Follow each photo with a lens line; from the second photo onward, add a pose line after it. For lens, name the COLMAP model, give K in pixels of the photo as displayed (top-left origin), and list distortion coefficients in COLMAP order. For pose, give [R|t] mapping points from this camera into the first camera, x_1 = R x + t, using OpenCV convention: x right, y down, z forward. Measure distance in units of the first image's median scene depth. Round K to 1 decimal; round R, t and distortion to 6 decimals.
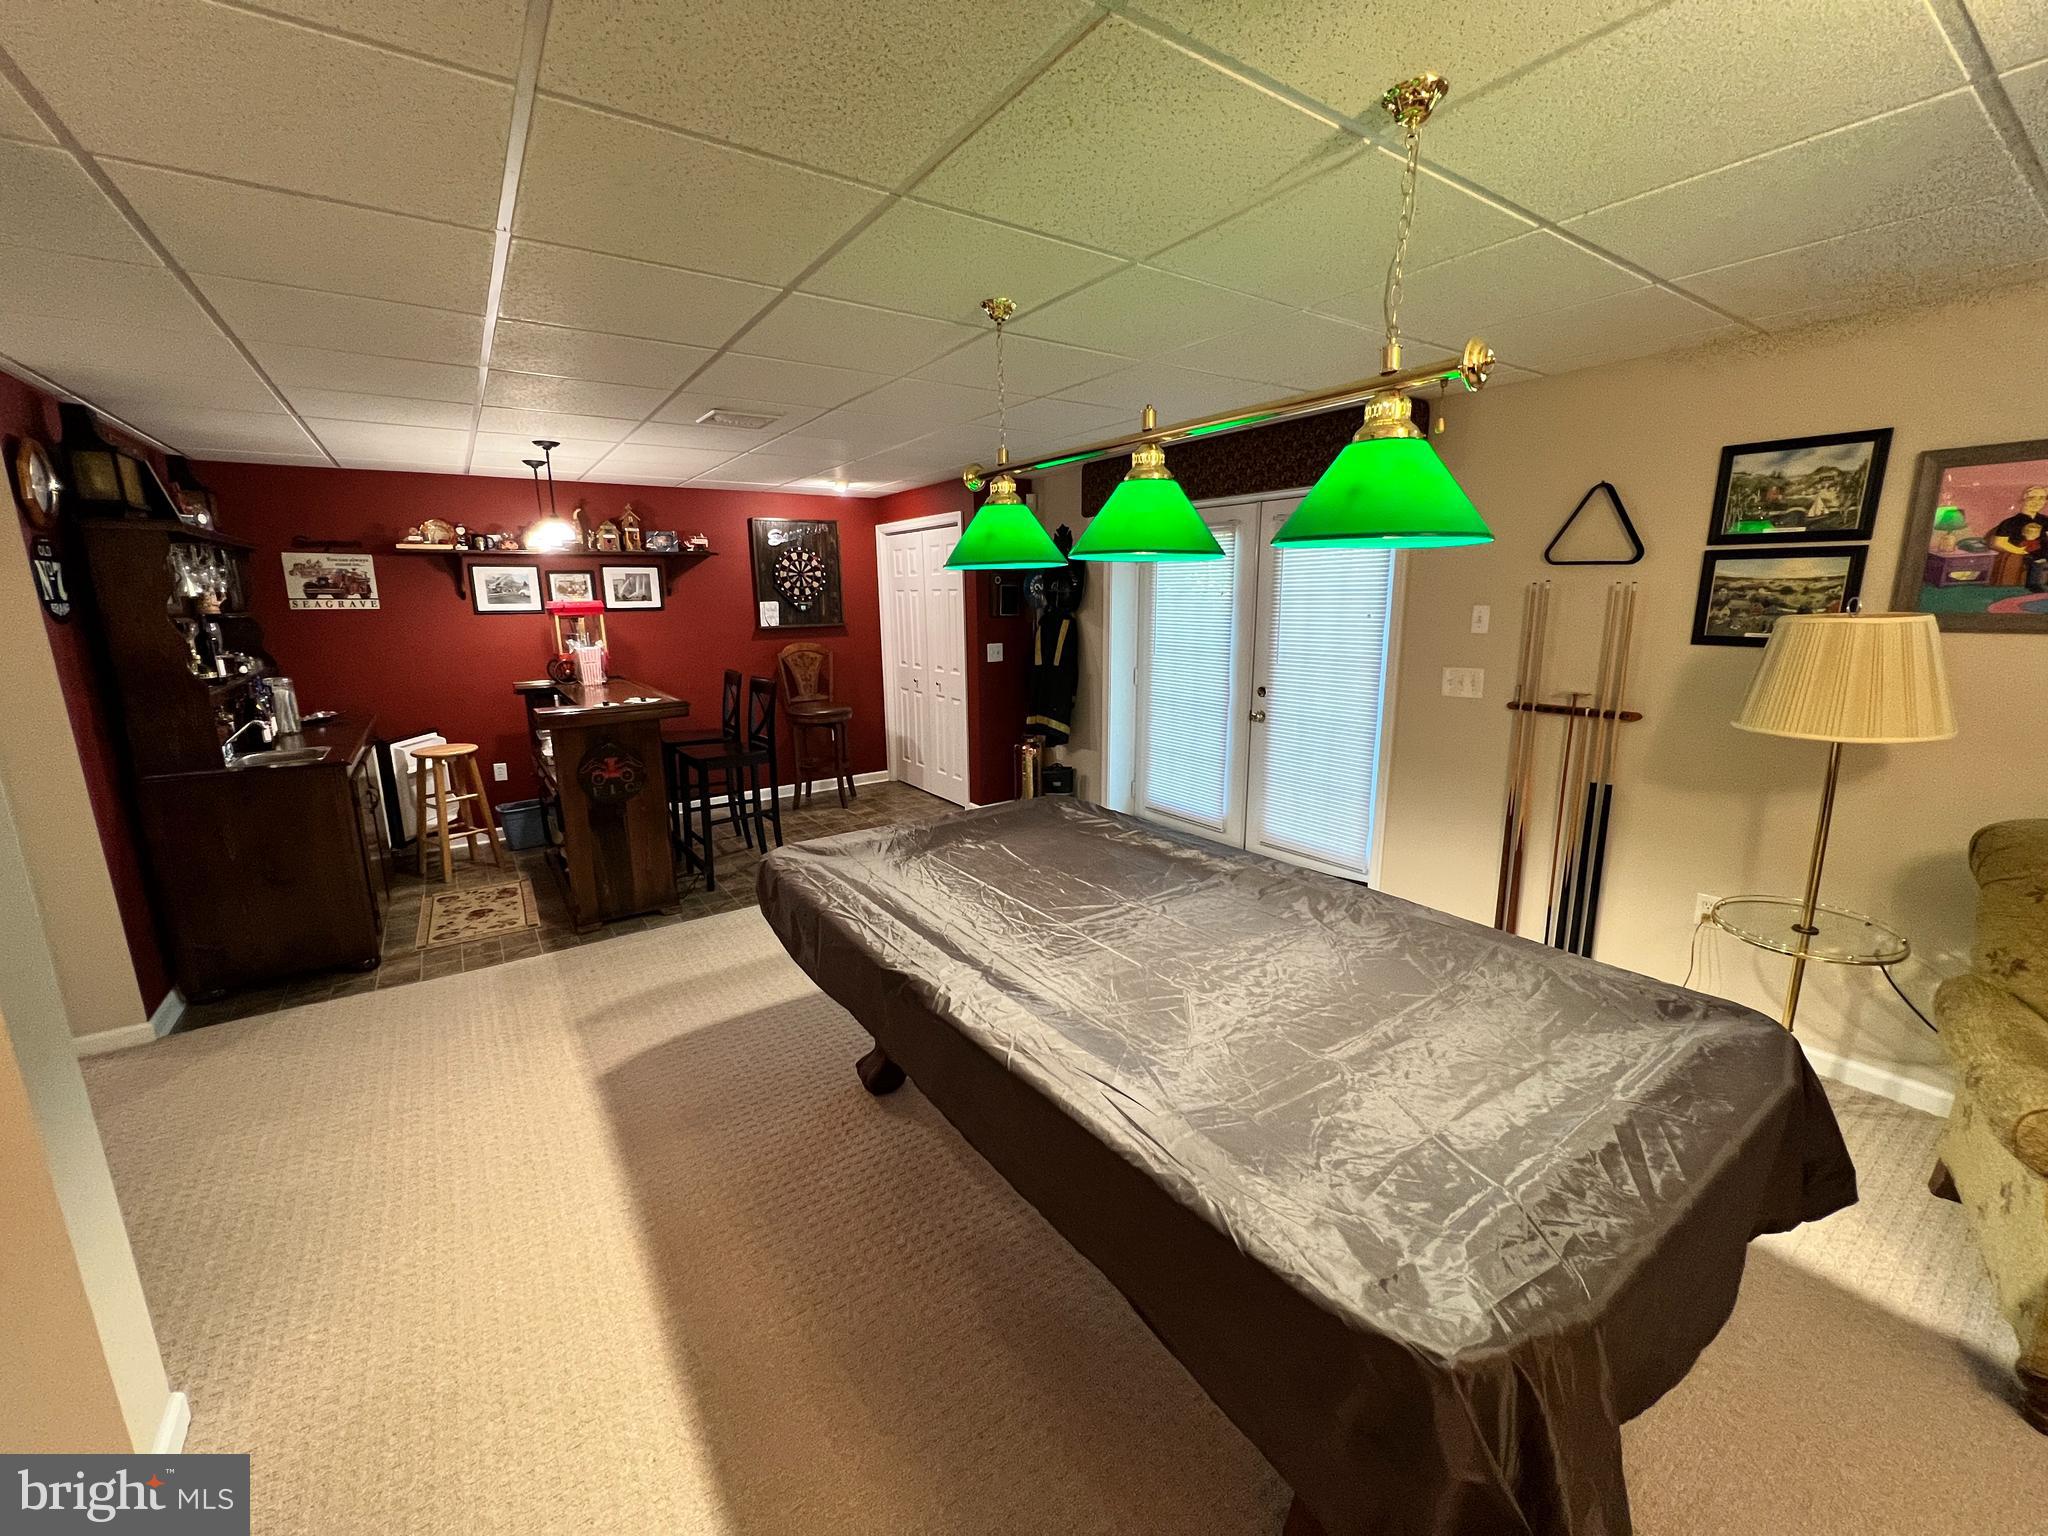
lens RADIAL K [[821.3, 0, 1018.0], [0, 821.3, 766.0], [0, 0, 1]] dist [-0.001983, 0.000381]
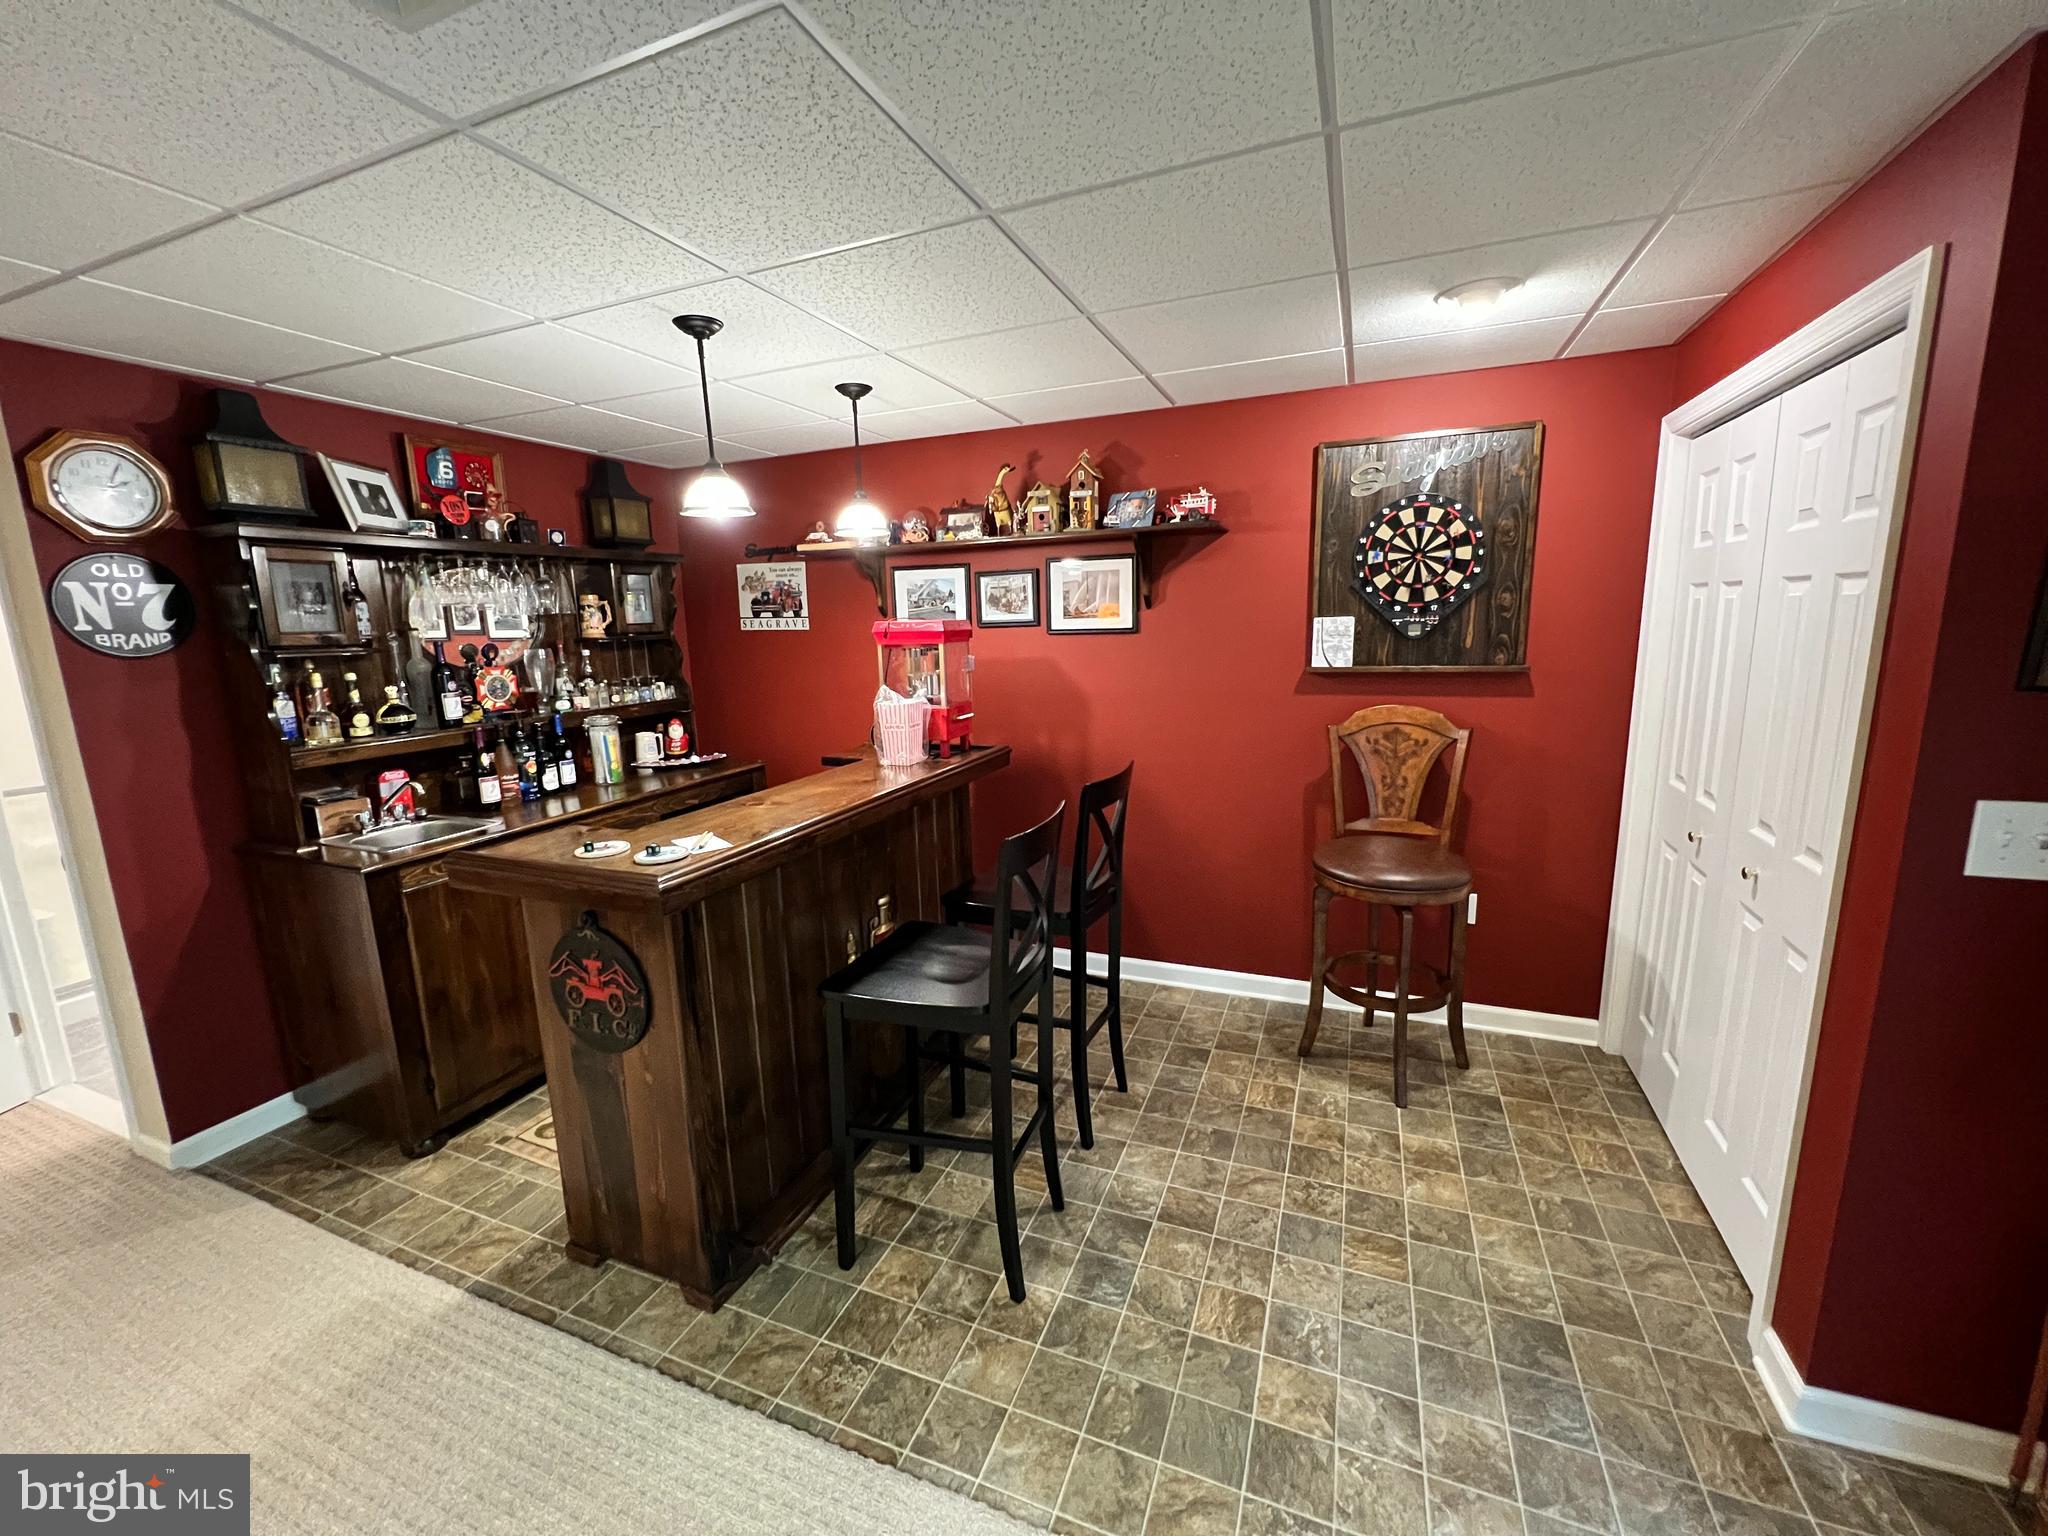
lens RADIAL K [[821.3, 0, 1018.0], [0, 821.3, 766.0], [0, 0, 1]] dist [-0.001983, 0.000381]
pose [[0.540364, 0.148760, -0.828177, 0.007121], [-0.154864, 0.985017, 0.075888, -0.132014], [0.827057, 0.087248, 0.555306, 0.635693]]
